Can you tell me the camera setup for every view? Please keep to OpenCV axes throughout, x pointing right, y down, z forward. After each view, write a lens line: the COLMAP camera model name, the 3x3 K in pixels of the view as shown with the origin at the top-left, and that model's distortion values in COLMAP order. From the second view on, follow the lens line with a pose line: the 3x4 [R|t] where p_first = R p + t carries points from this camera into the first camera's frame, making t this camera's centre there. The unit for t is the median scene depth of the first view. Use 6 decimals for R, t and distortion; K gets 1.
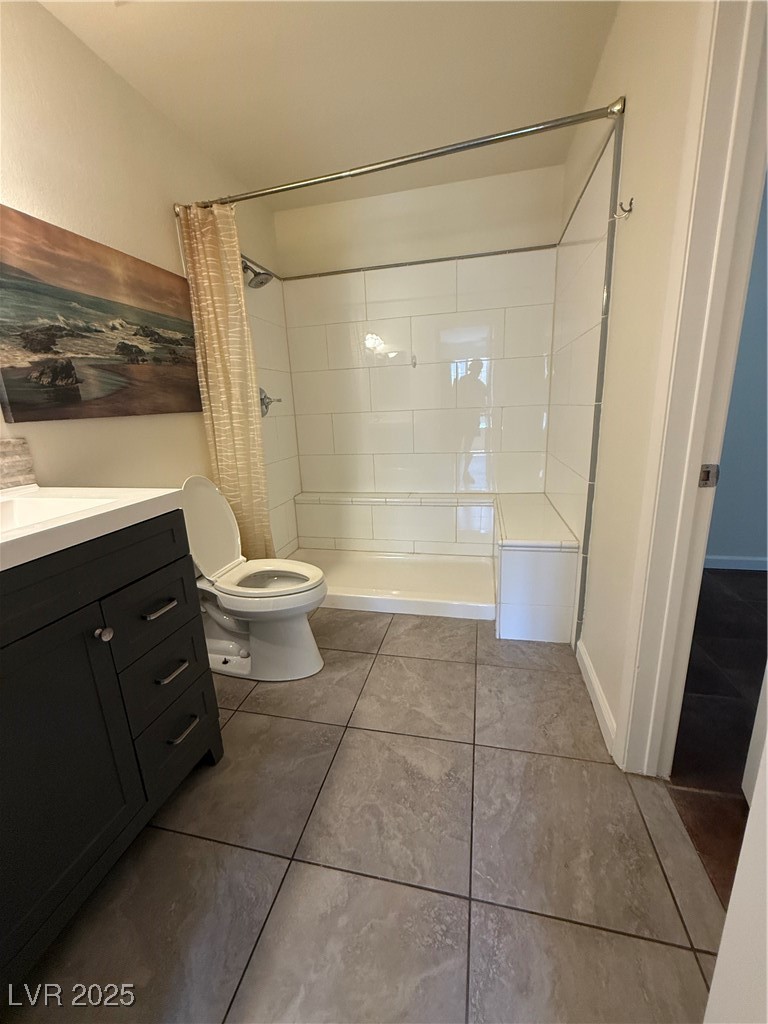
lens RADIAL K [[409.3, 0, 386.9], [0, 409.3, 507.5], [0, 0, 1]] dist [-0.000200, -0.000087]
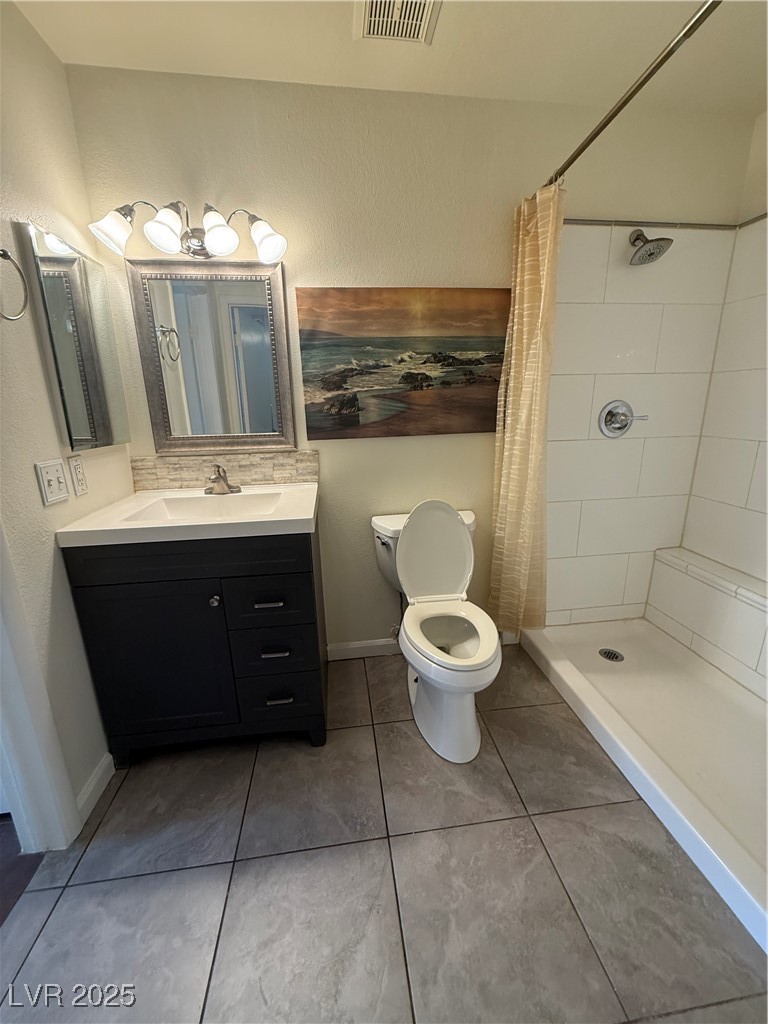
lens RADIAL K [[409.3, 0, 381.9], [0, 409.3, 508.0], [0, 0, 1]] dist [-0.000200, -0.000087]
pose [[0.348877, 0.270327, -0.897334, 0.439033], [-0.222728, 0.953977, 0.200796, -0.256321], [0.910317, 0.129809, 0.393030, 0.537599]]
